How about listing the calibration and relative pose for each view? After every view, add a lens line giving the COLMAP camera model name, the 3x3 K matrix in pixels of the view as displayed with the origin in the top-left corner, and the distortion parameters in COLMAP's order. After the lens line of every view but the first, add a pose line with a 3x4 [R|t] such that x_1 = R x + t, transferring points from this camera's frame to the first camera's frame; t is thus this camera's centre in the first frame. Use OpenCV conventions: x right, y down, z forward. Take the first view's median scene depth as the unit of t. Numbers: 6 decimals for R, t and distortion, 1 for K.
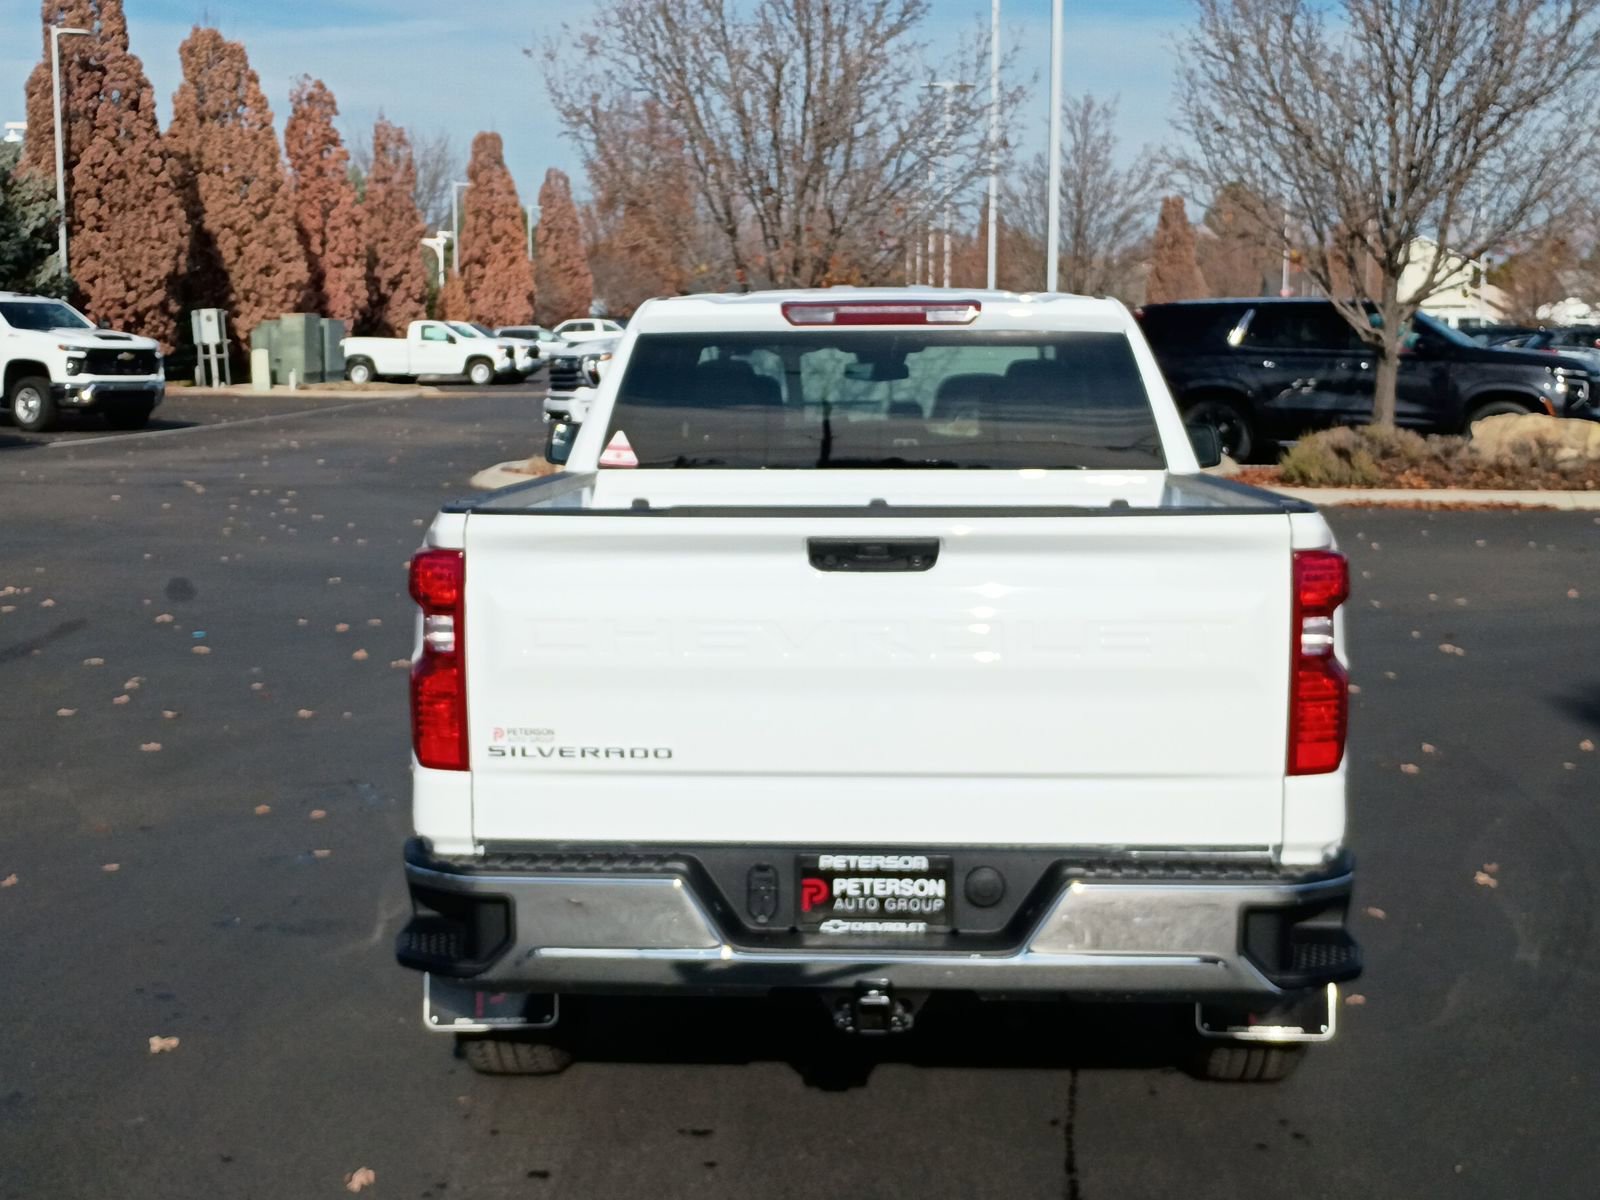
lens RADIAL K [[2291.3, 0, 794.3], [0, 2291.3, 591.3], [0, 0, 1]] dist [0.038512, 0.000000]
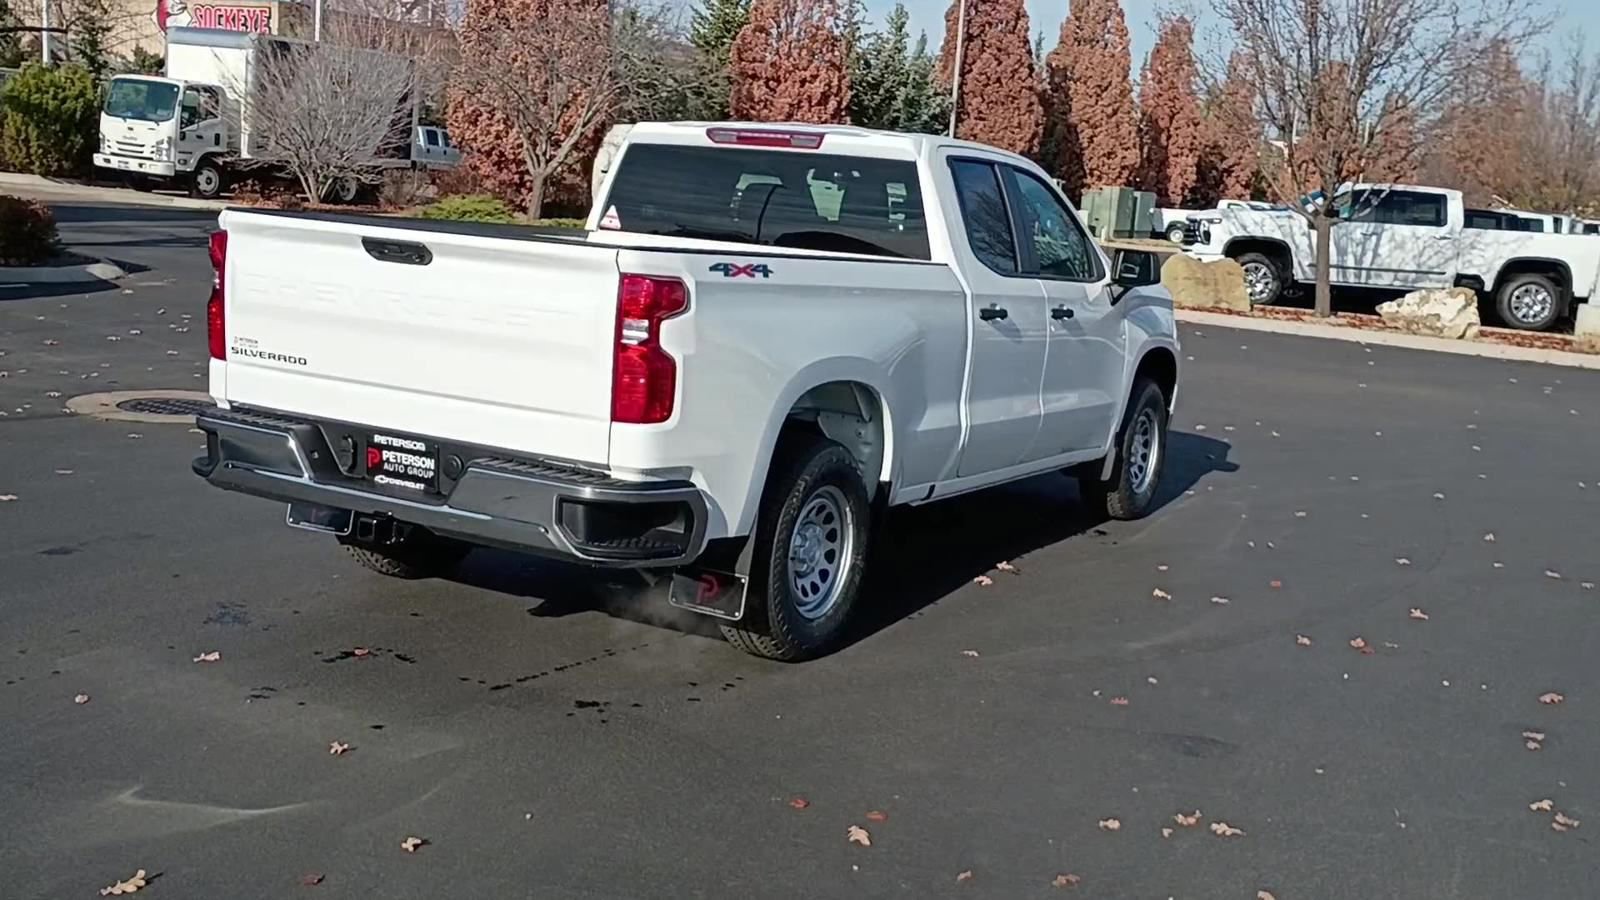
lens RADIAL K [[1690.3, 0, 794.9], [0, 1690.3, 463.2], [0, 0, 1]] dist [0.046355, 0.000000]
pose [[0.890845, 0.137210, -0.433092, 0.178447], [-0.121593, 0.990533, 0.063707, 0.004708], [0.437734, -0.004092, 0.899095, 0.007865]]
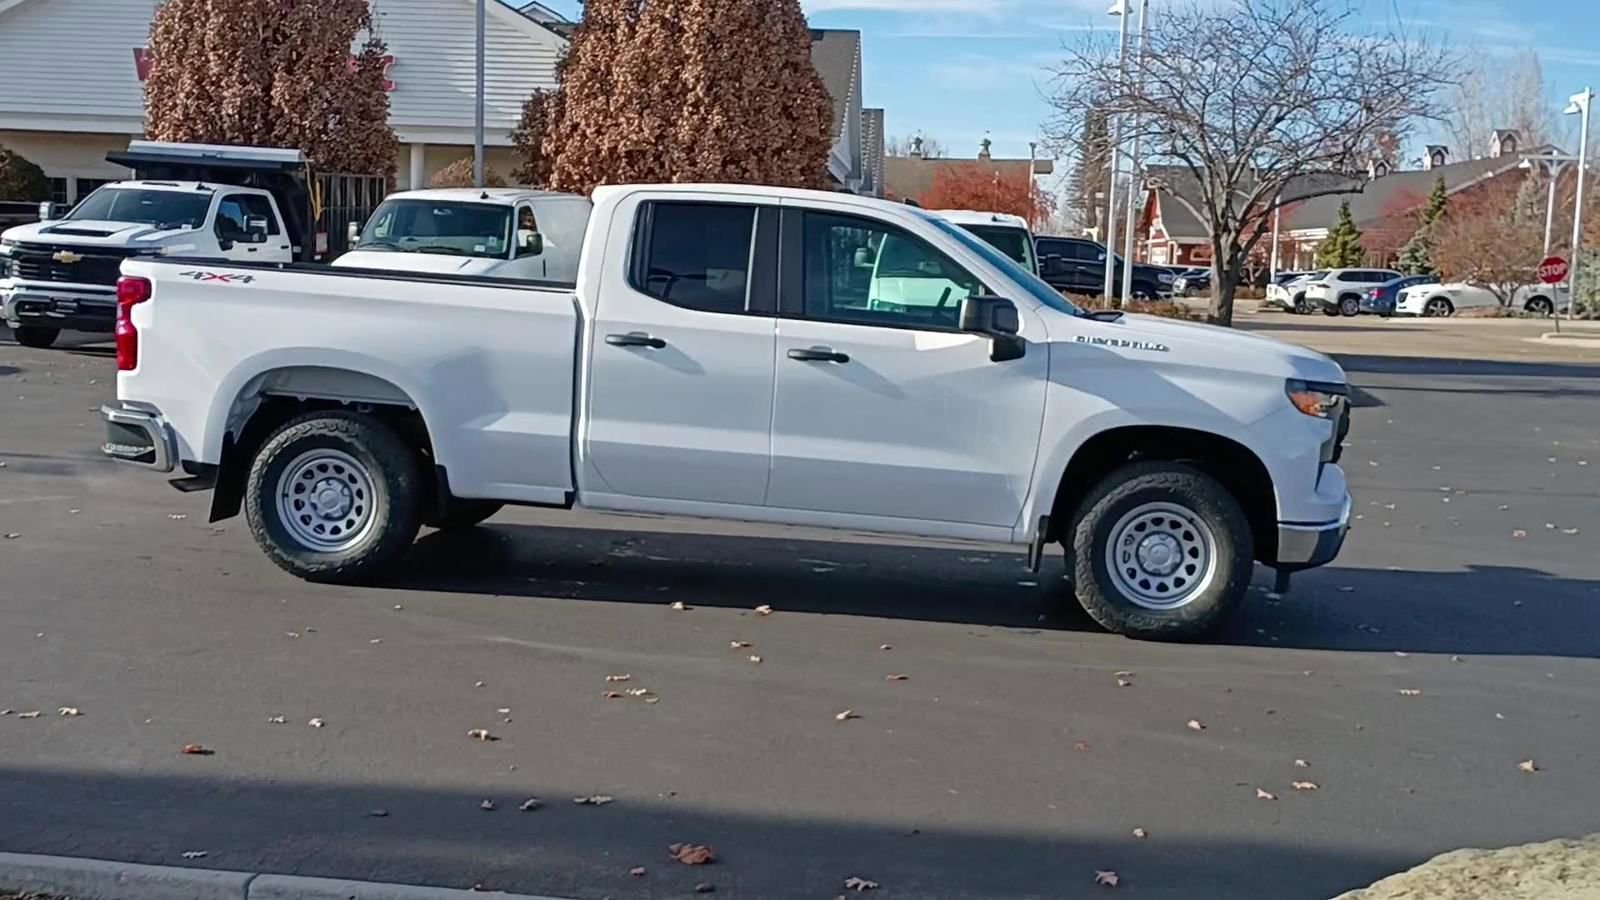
lens RADIAL K [[1690.3, 0, 792.5], [0, 1690.3, 449.6], [0, 0, 1]] dist [0.046355, 0.000000]
pose [[-0.062276, 0.107262, -0.992278, 0.427765], [-0.152705, 0.981478, 0.115678, -0.033101], [0.986308, 0.158730, -0.044743, 0.389806]]
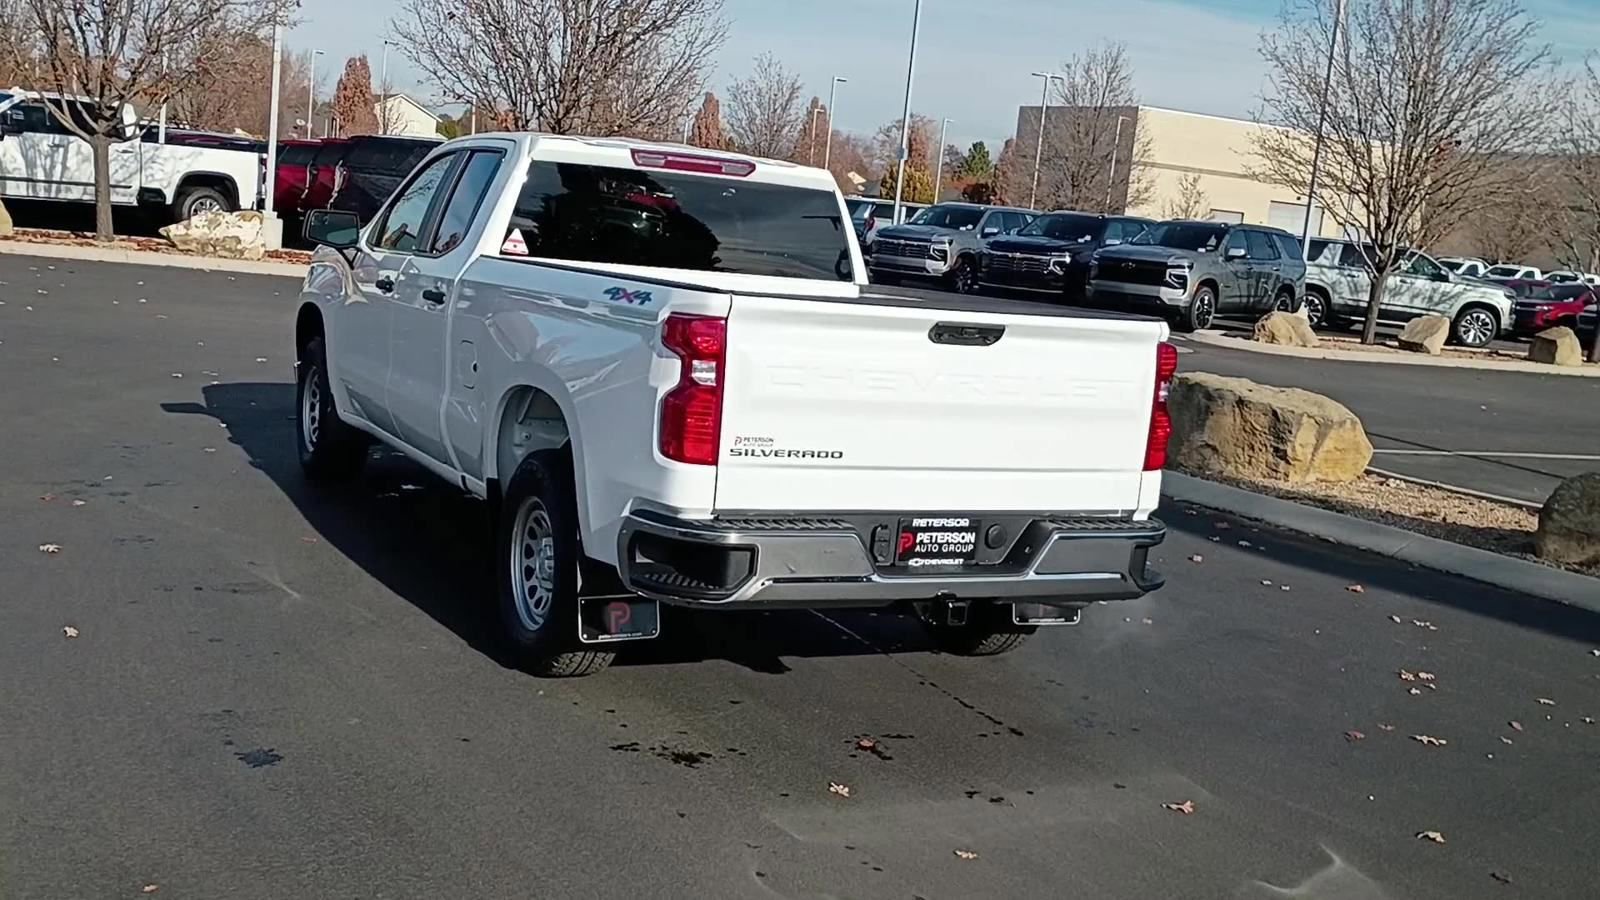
lens RADIAL K [[1690.3, 0, 795.3], [0, 1690.3, 447.4], [0, 0, 1]] dist [0.046355, 0.000000]
pose [[0.863006, 0.011169, 0.505071, -0.145887], [-0.039496, 0.998187, 0.045413, 0.003168], [-0.503648, -0.059140, 0.861882, 0.003932]]
